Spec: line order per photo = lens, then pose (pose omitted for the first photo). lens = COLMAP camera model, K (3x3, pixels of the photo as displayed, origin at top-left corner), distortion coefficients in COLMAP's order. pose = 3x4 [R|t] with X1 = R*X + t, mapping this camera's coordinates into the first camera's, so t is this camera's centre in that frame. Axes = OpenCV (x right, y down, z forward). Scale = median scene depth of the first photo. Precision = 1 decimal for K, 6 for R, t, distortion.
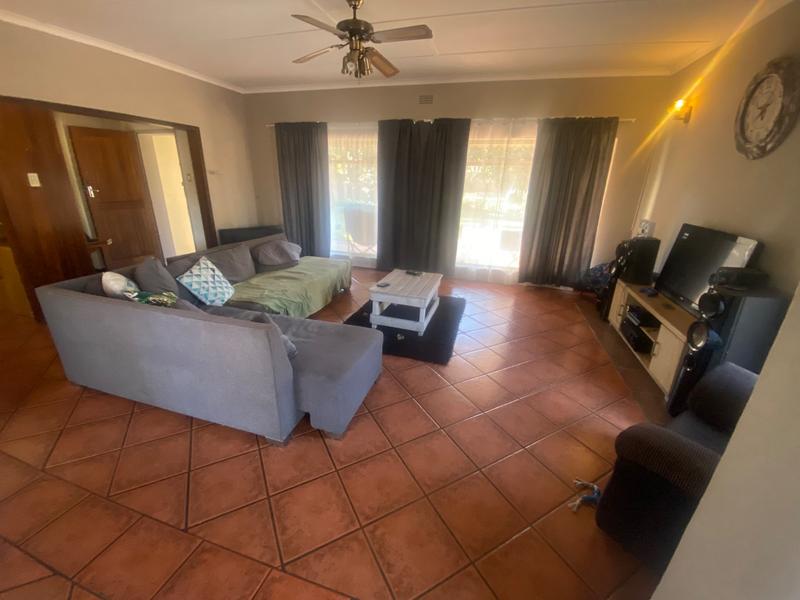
lens RADIAL K [[325.6, 0, 392.3], [0, 325.6, 297.9], [0, 0, 1]] dist [0.024277, -0.024720]
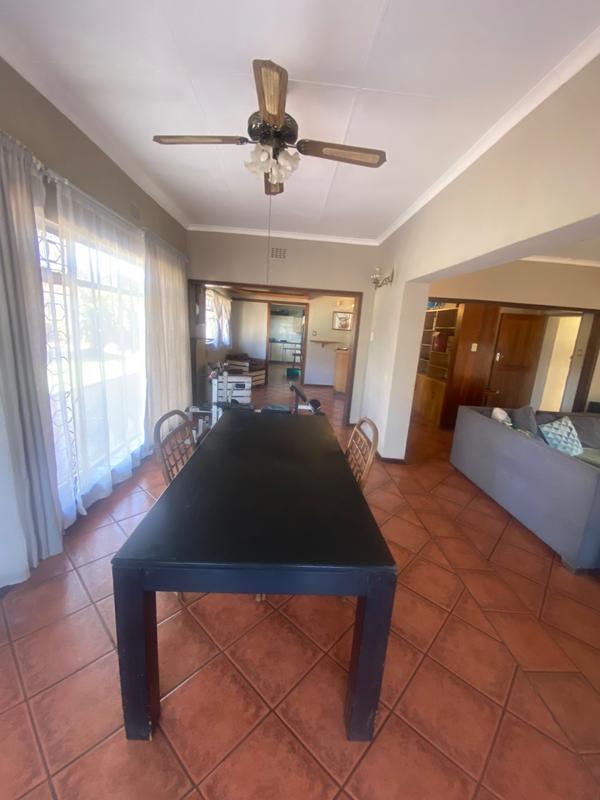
lens RADIAL K [[325.6, 0, 300.0], [0, 325.6, 400.0], [0, 0, 1]] dist [0.024277, -0.024720]
pose [[0.337957, 0.204315, -0.918717, 0.198103], [-0.373300, 0.925183, 0.068432, 0.107491], [0.863963, 0.319830, 0.388943, -0.359328]]
